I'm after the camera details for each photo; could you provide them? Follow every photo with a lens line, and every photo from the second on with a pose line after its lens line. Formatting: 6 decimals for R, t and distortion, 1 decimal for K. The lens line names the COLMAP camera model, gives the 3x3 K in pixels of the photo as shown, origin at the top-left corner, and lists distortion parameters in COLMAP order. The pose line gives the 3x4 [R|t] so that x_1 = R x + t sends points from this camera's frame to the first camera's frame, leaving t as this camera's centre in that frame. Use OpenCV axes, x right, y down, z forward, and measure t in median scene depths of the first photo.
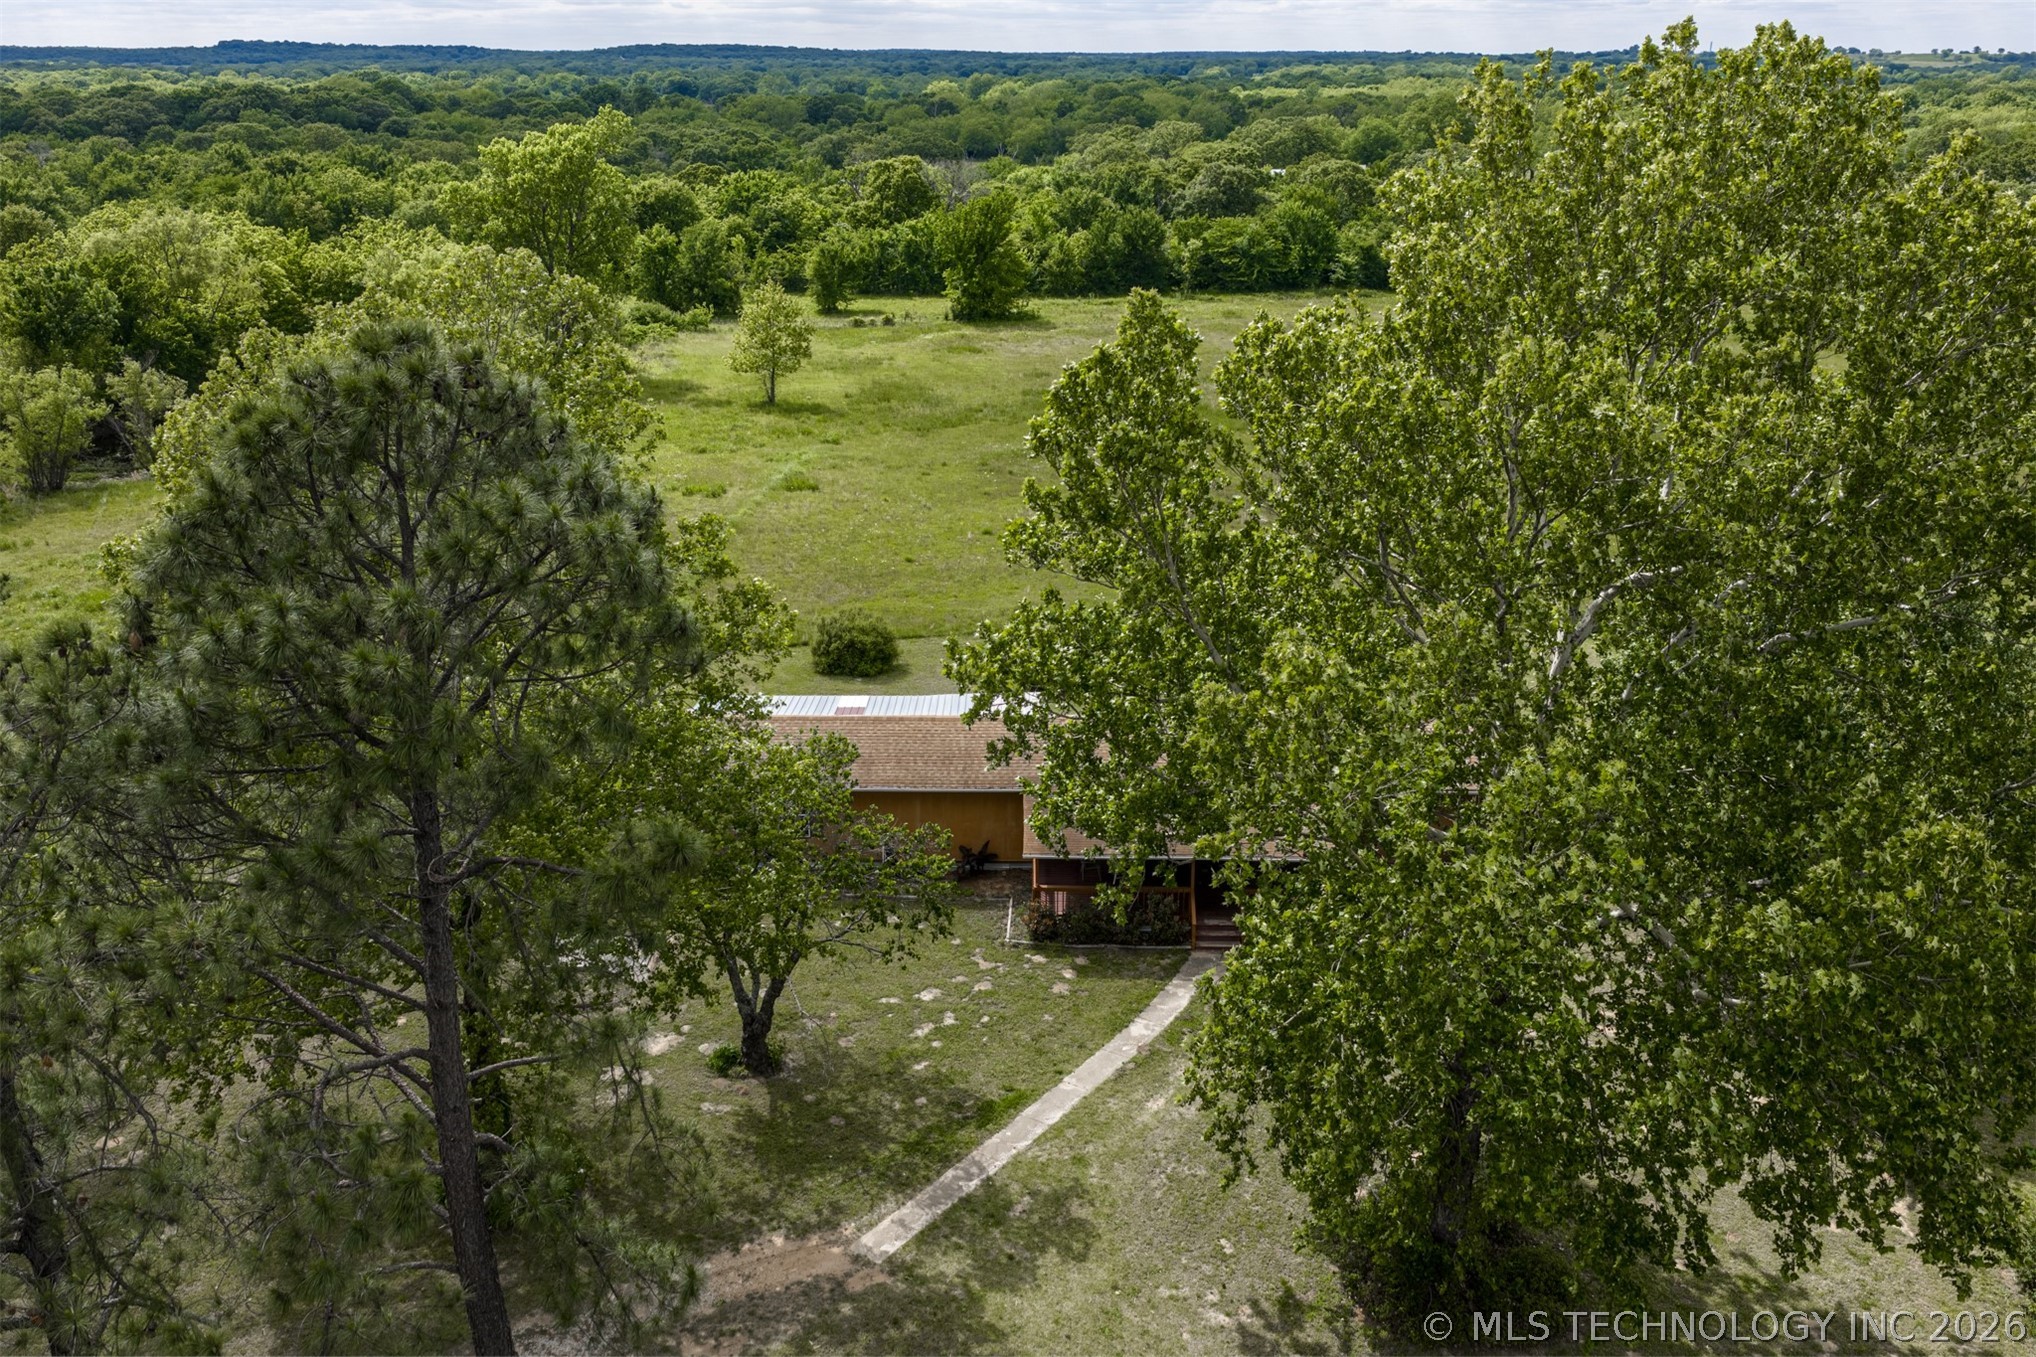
lens RADIAL K [[1701.6, 0, 1018.0], [0, 1701.6, 678.5], [0, 0, 1]] dist [0.000934, -0.002609]
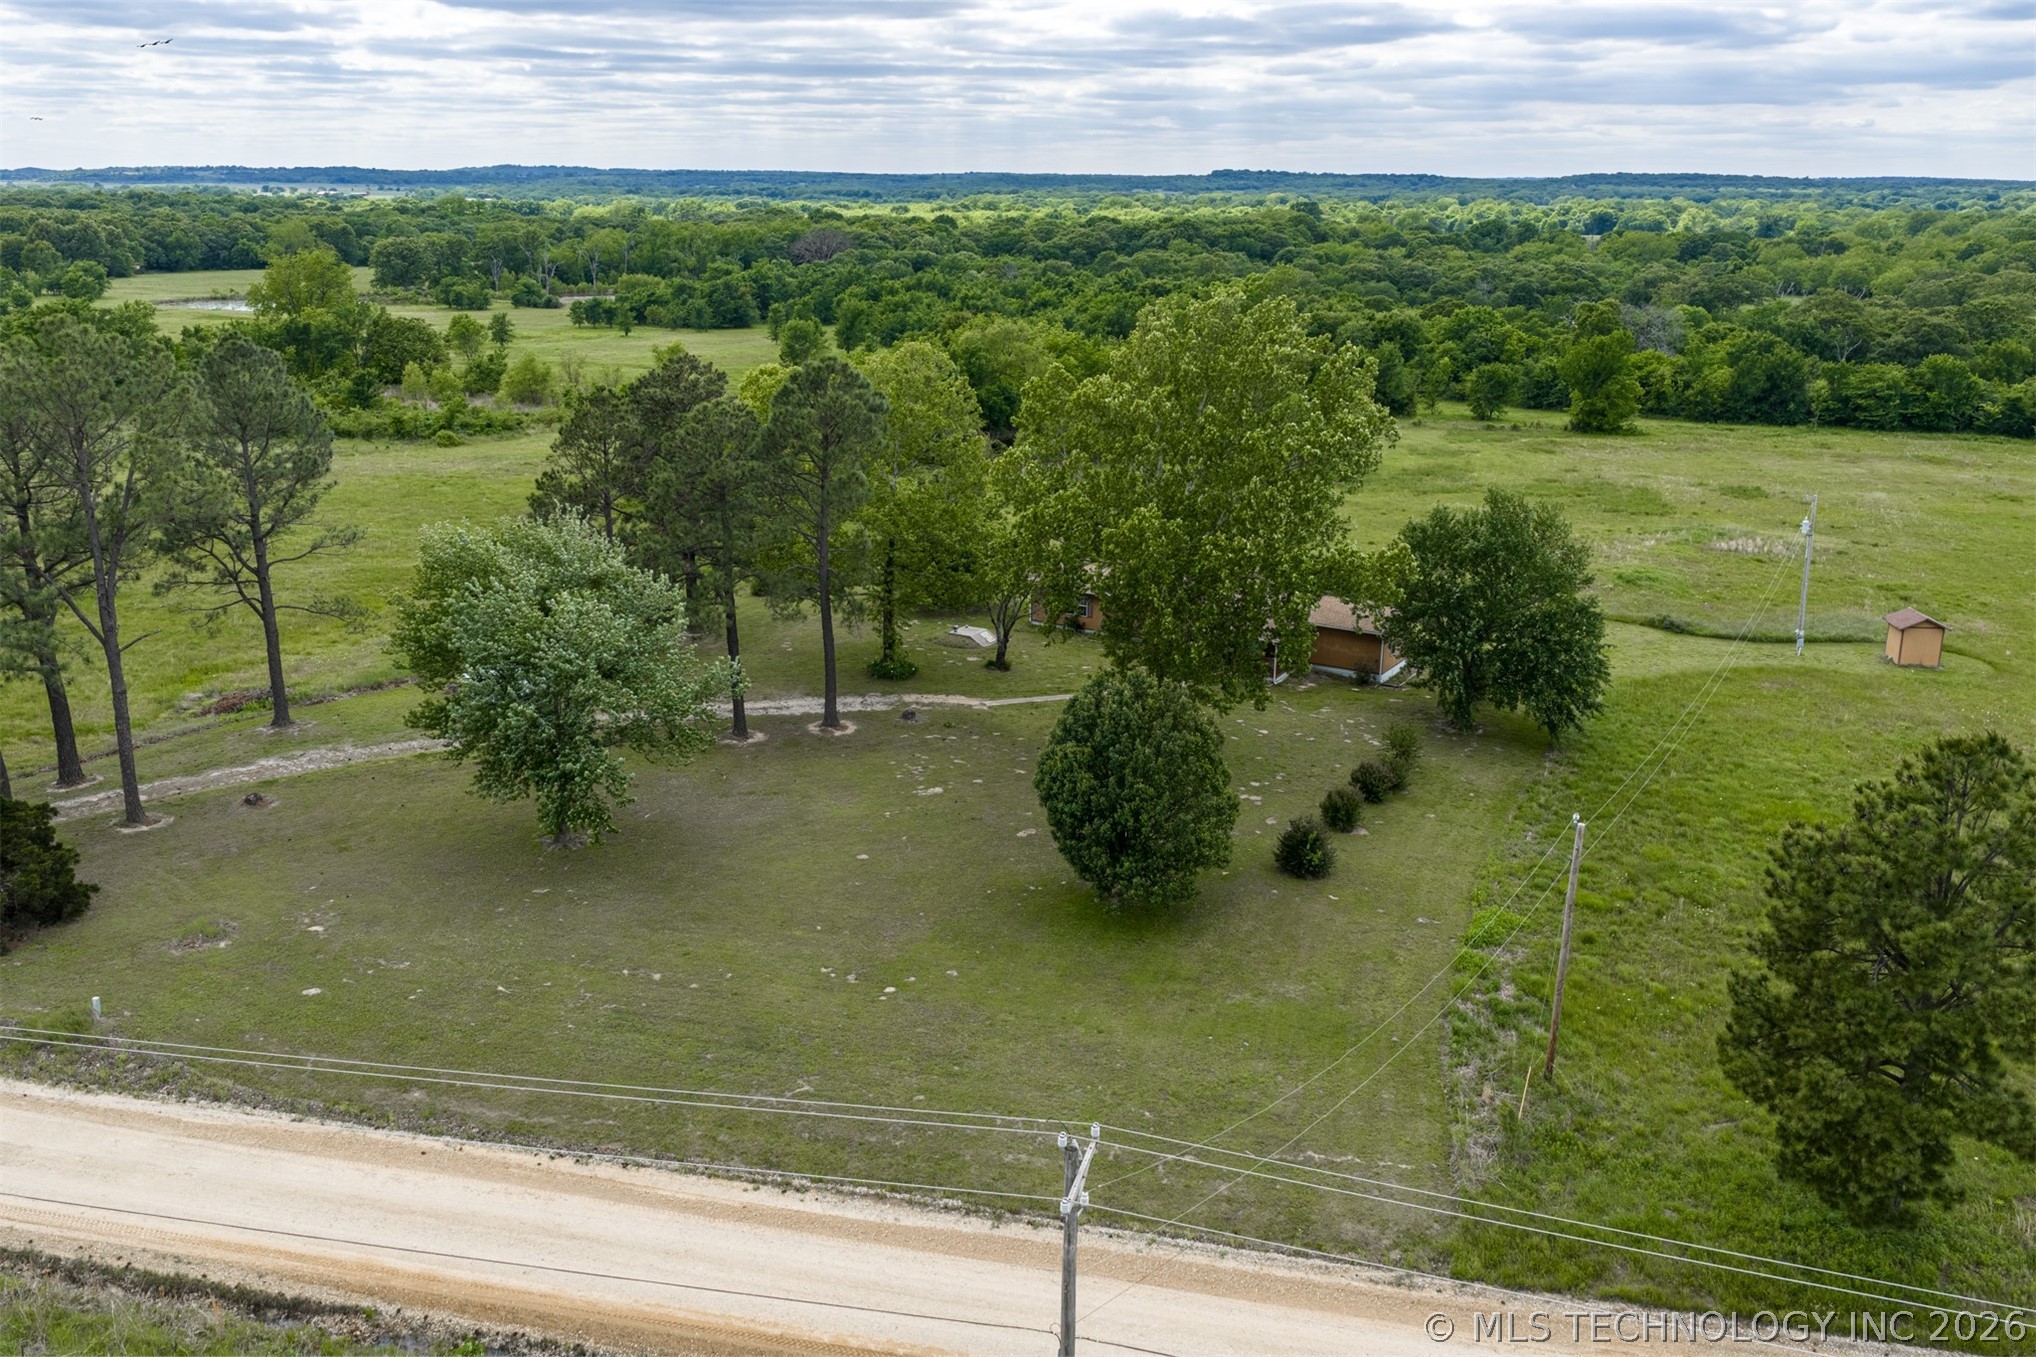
lens RADIAL K [[1667.3, 0, 1018.0], [0, 1667.3, 678.5], [0, 0, 1]] dist [0.005559, -0.008993]
pose [[0.864563, 0.146143, -0.480805, 0.201124], [-0.175797, 0.984281, -0.016934, 0.053388], [0.470772, 0.099165, 0.876664, -0.219384]]
